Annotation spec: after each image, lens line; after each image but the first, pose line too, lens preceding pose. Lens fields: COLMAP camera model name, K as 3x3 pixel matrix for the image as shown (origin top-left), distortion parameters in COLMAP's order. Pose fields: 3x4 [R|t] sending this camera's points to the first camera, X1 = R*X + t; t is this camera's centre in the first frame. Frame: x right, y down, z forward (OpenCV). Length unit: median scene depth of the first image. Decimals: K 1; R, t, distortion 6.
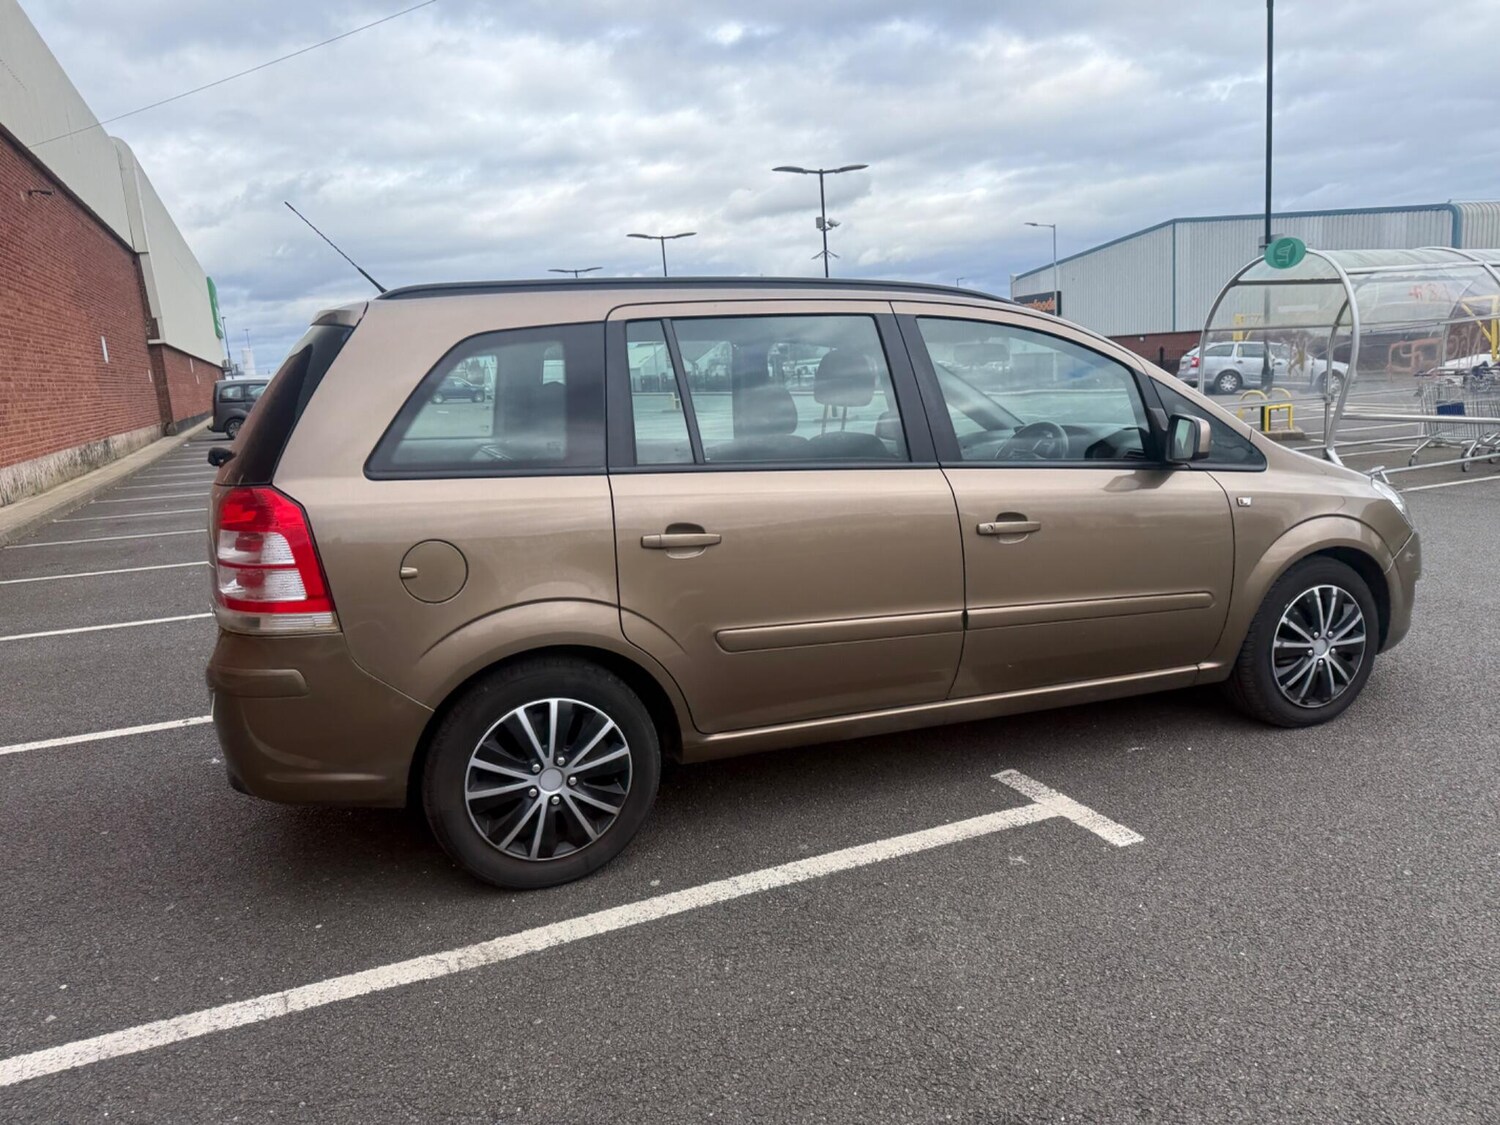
lens RADIAL K [[1064.4, 0, 764.3], [0, 1064.4, 553.5], [0, 0, 1]] dist [0.026991, -0.034791]
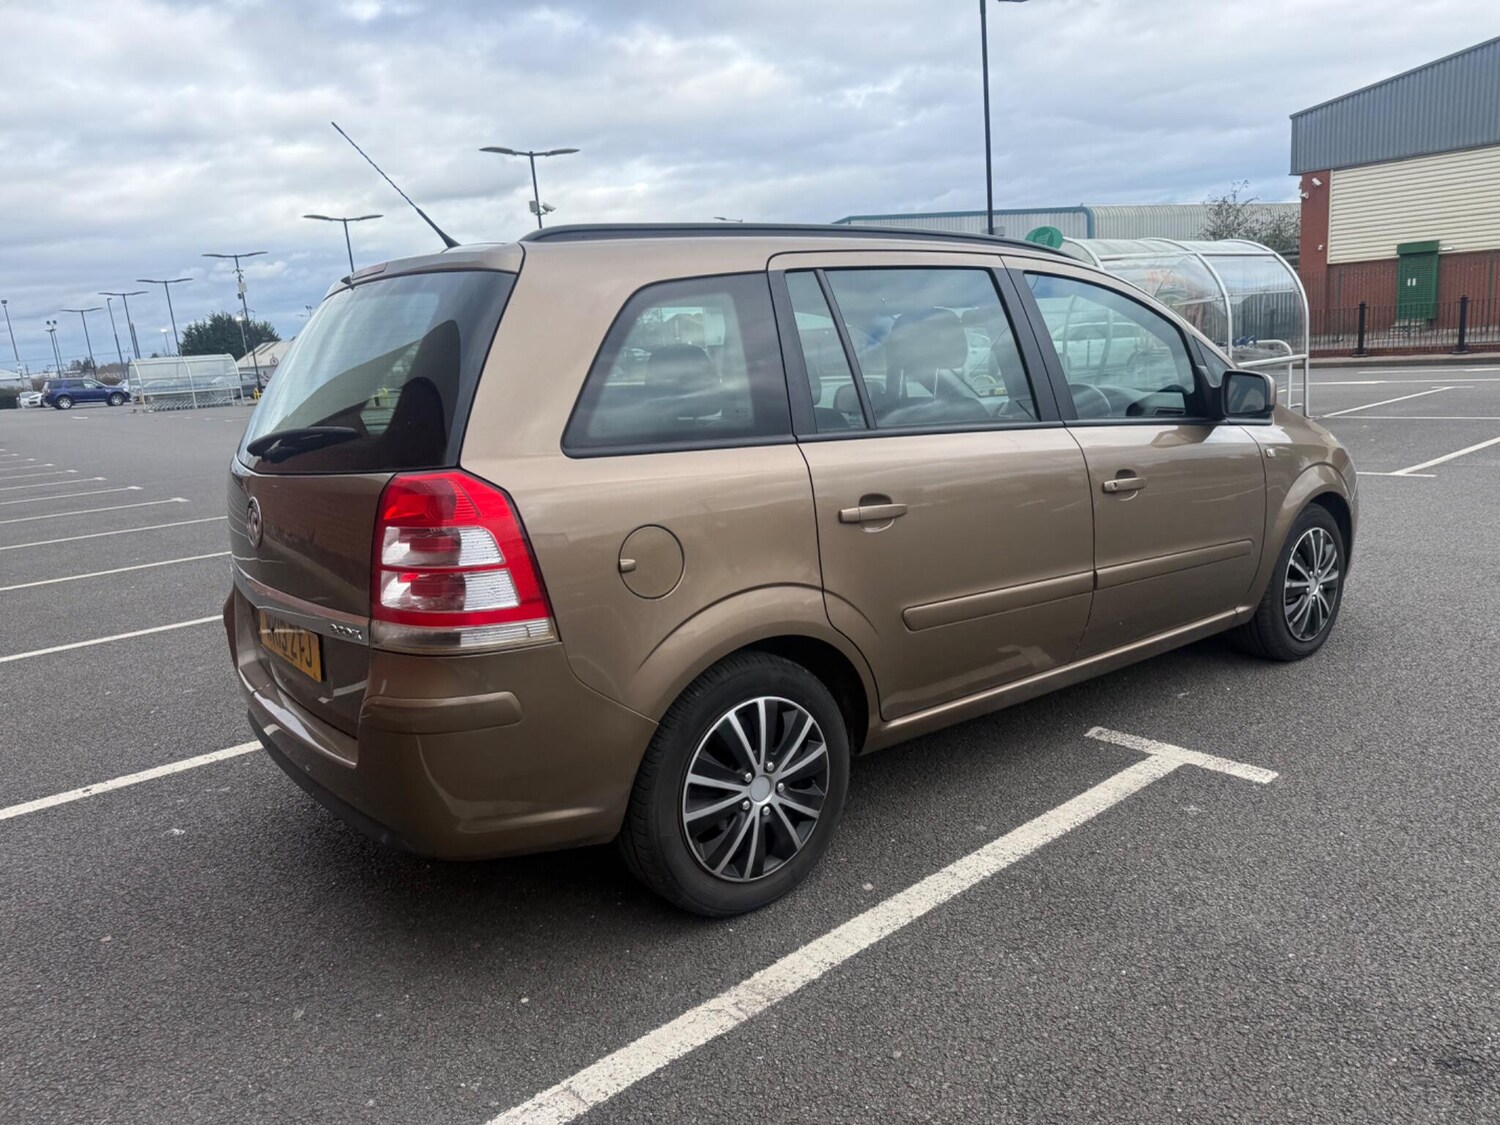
lens RADIAL K [[1064.4, 0, 760.1], [0, 1064.4, 558.8], [0, 0, 1]] dist [0.026991, -0.034791]
pose [[0.956548, -0.068500, 0.283413, -0.348858], [0.065607, 0.997651, 0.019698, 0.002620], [-0.284097, -0.000248, 0.958795, 0.119554]]
